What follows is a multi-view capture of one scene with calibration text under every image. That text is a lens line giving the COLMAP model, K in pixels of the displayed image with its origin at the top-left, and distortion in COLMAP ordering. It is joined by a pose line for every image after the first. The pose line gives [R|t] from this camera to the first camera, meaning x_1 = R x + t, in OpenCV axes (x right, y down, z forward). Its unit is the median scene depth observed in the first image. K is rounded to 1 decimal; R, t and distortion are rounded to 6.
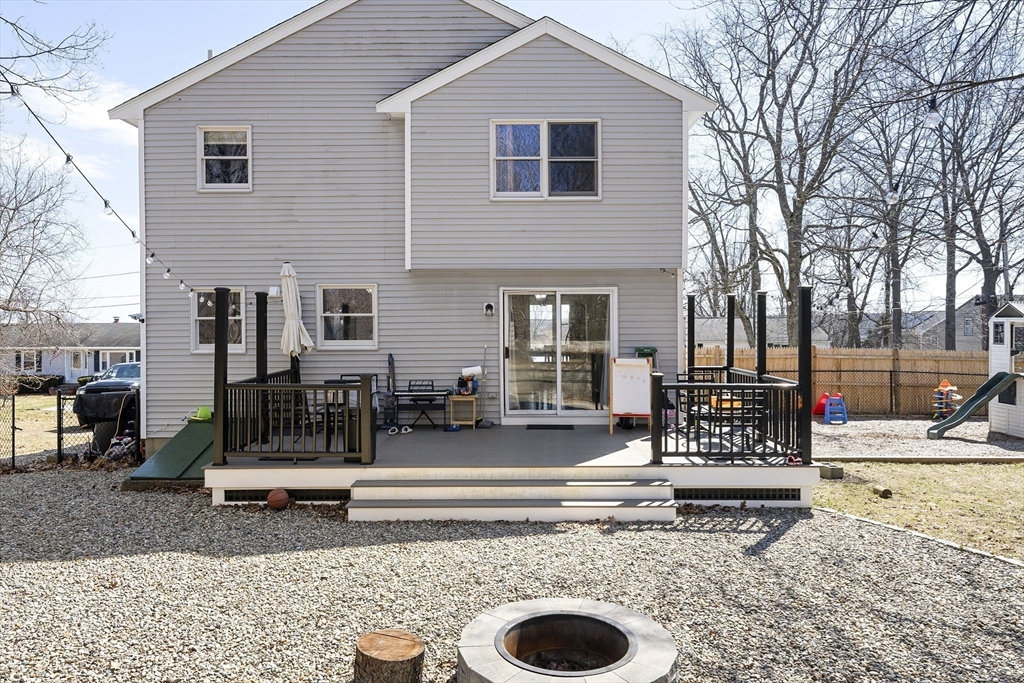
lens RADIAL K [[738.5, 0, 489.7], [0, 738.5, 329.3], [0, 0, 1]] dist [-0.004601, -0.001007]
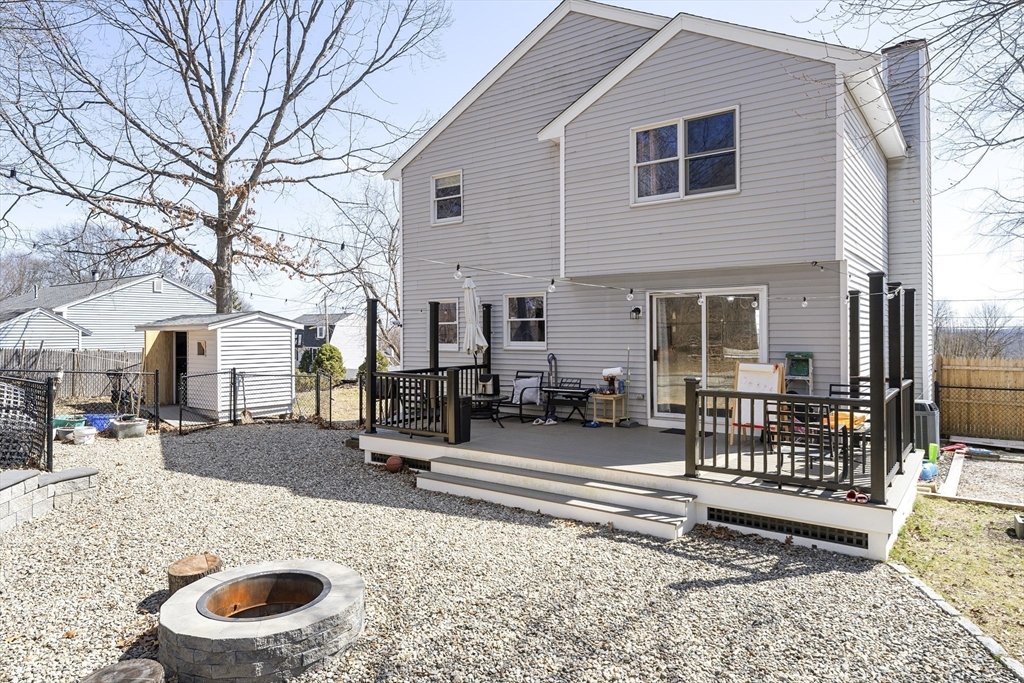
lens RADIAL K [[645.4, 0, 492.3], [0, 645.4, 336.5], [0, 0, 1]] dist [-0.000085, 0.000017]
pose [[0.794554, 0.004220, -0.607179, 0.397210], [-0.007383, 0.999969, -0.002711, 0.010227], [0.607149, 0.006636, 0.794561, 0.168784]]
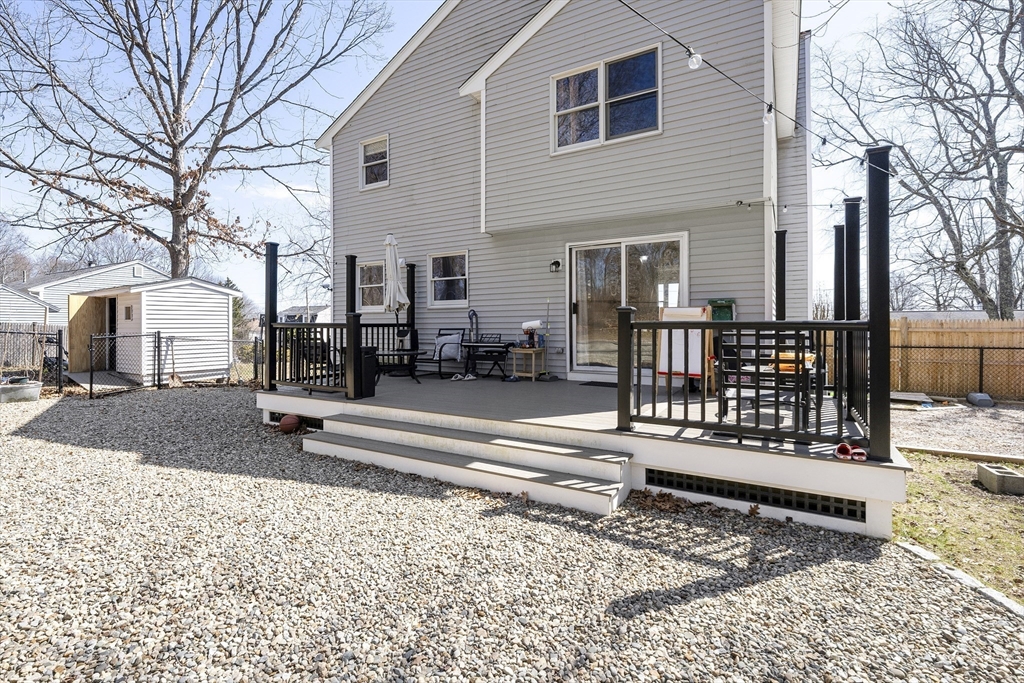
lens RADIAL K [[473.2, 0, 509.5], [0, 473.2, 327.2], [0, 0, 1]] dist [0.001167, -0.002718]
pose [[0.864935, 0.004246, -0.501866, 0.280246], [-0.009627, 0.999921, -0.008131, 0.065660], [0.501792, 0.011864, 0.864907, 0.415001]]
